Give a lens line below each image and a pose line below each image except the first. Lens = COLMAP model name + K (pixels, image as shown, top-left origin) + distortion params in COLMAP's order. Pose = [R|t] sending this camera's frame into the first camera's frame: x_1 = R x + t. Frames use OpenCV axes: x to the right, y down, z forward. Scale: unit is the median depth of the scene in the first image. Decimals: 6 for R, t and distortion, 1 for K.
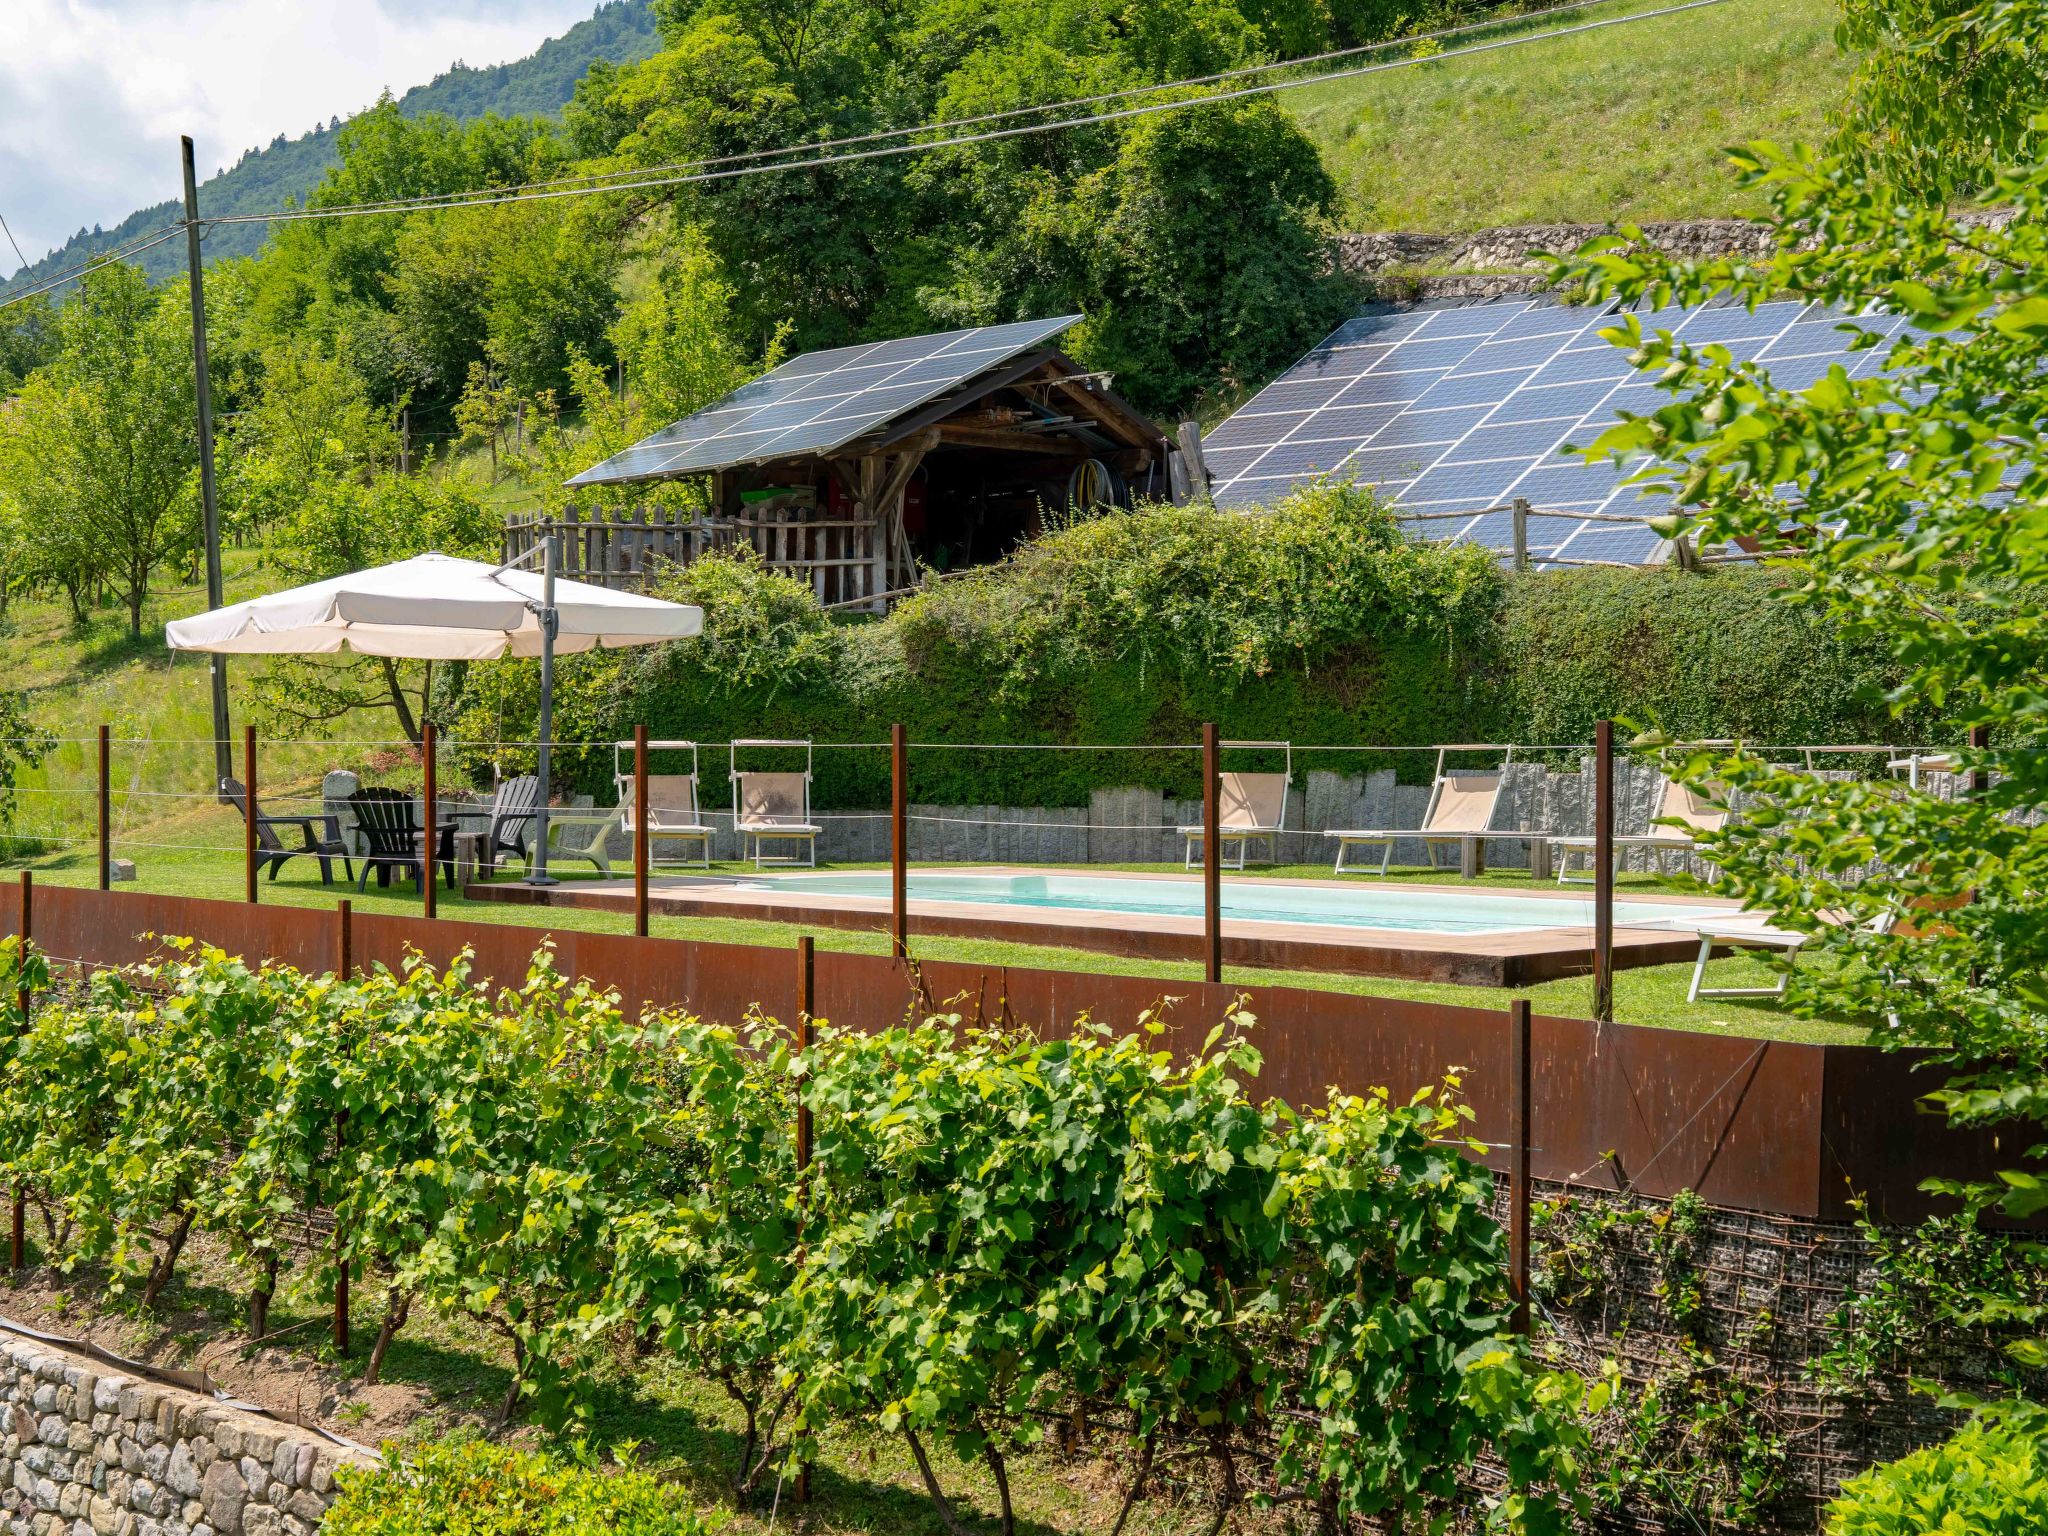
lens RADIAL K [[2739.9, 0, 1024.0], [0, 2739.9, 768.0], [0, 0, 1]] dist [0.039197, 0.129685]
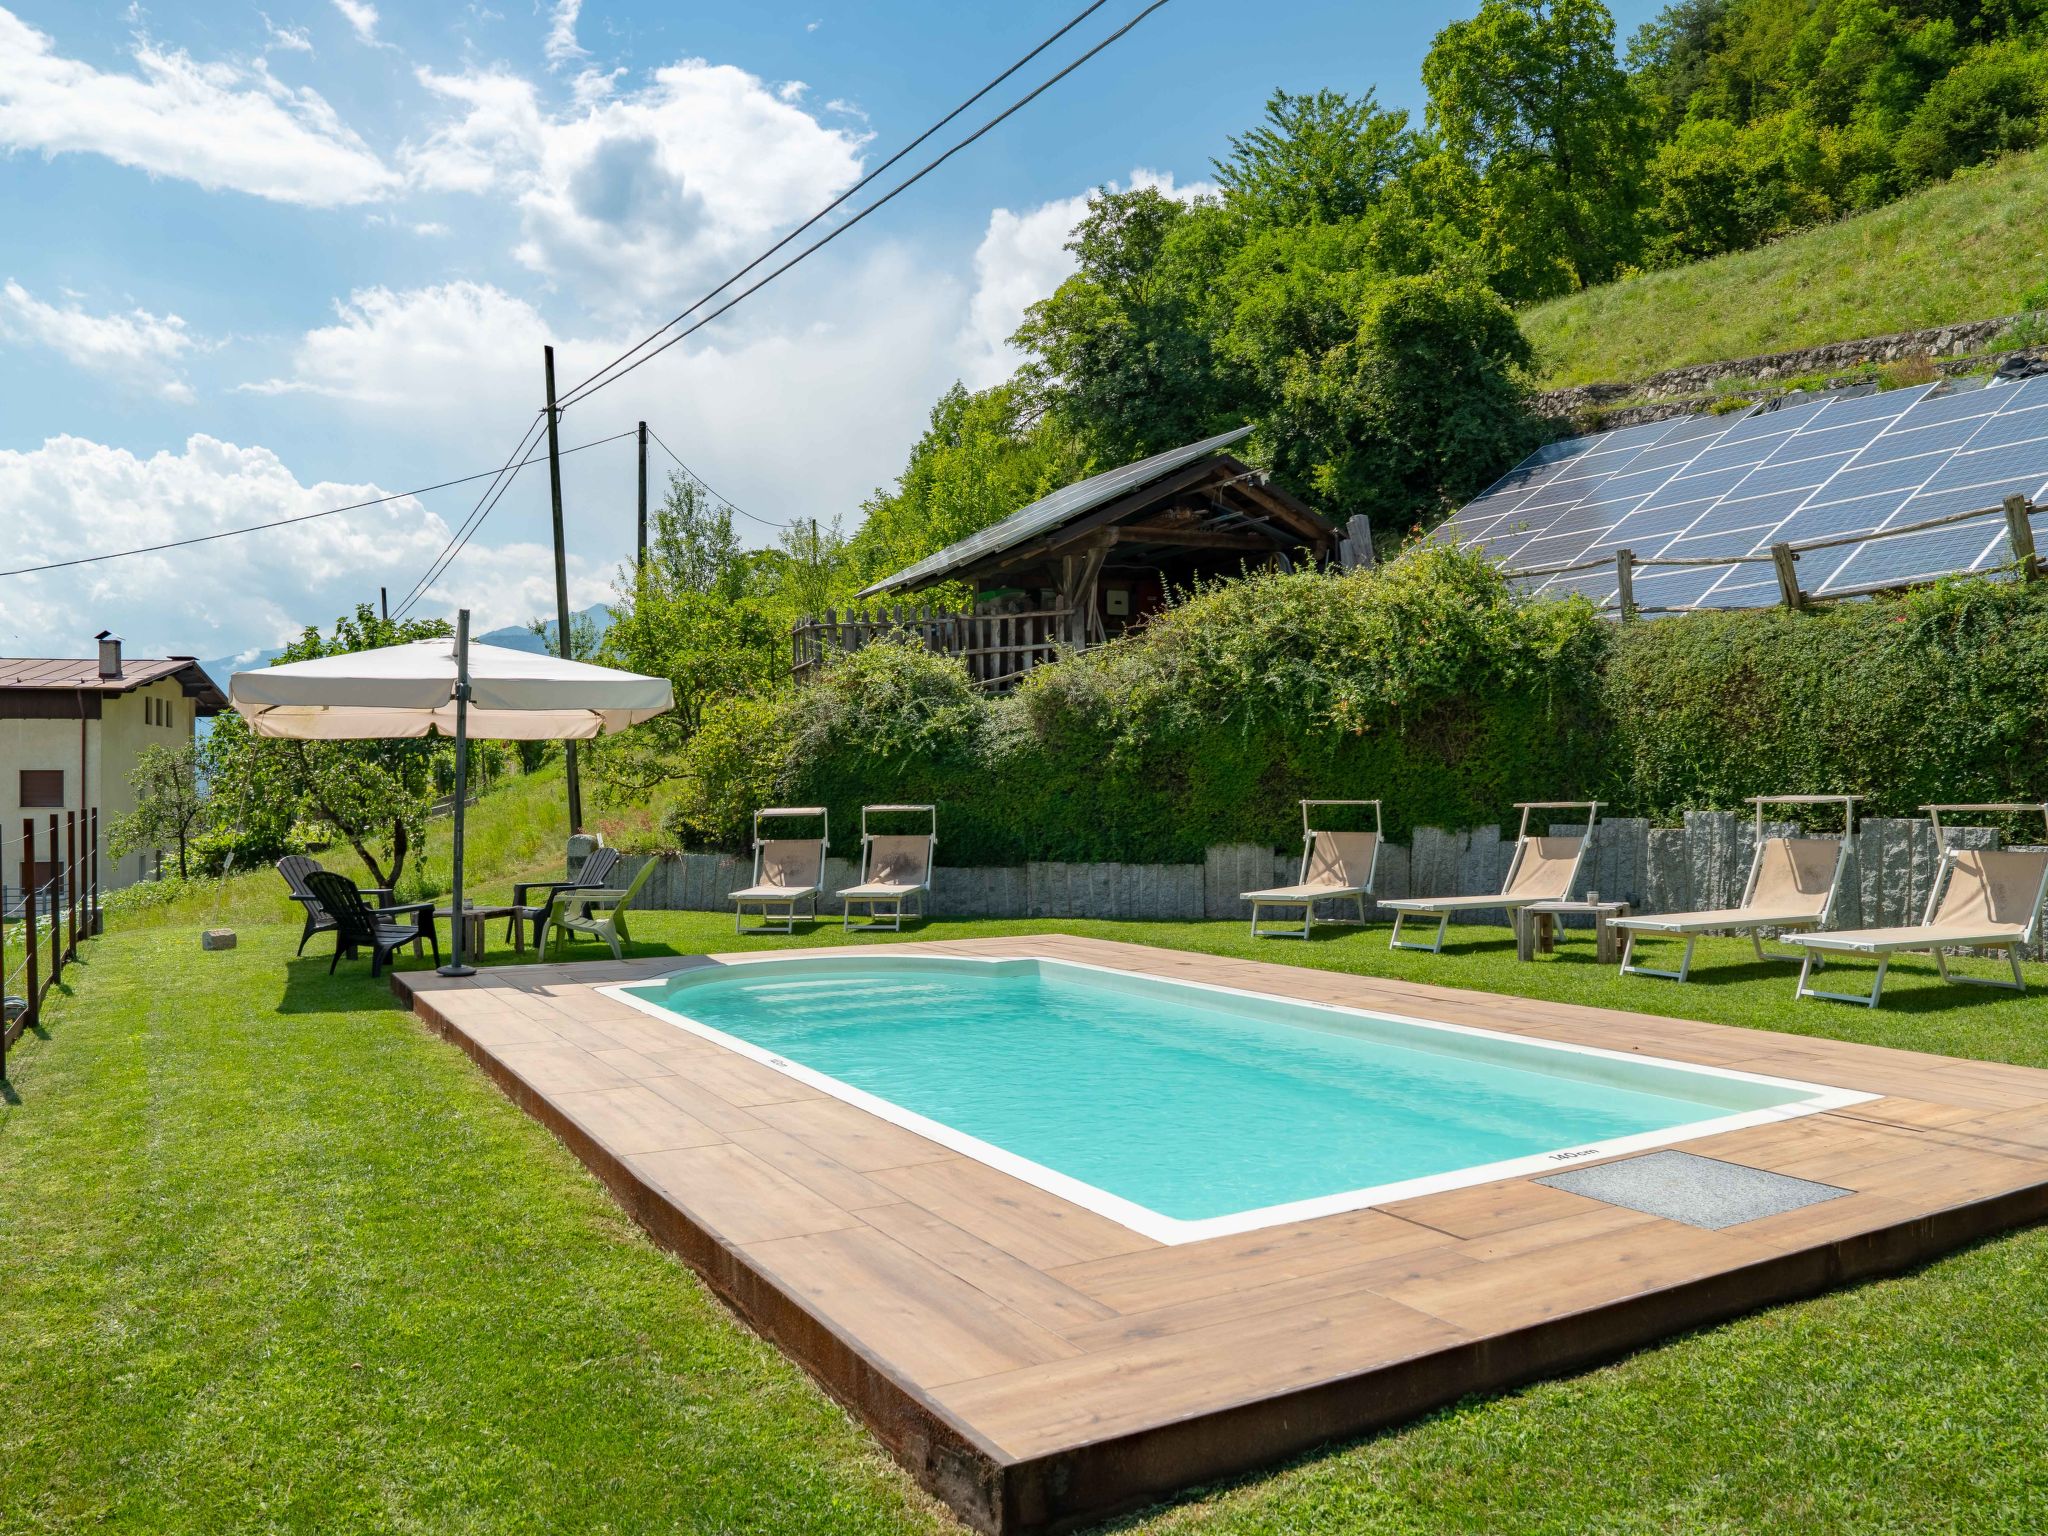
lens RADIAL K [[1571.5, 0, 1024.0], [0, 1571.5, 768.0], [0, 0, 1]] dist [-0.137935, 0.108815]
pose [[0.962228, -0.021532, -0.271390, 0.121209], [0.017083, 0.999678, -0.018745, -0.012272], [0.271707, 0.013400, 0.962287, 0.405796]]
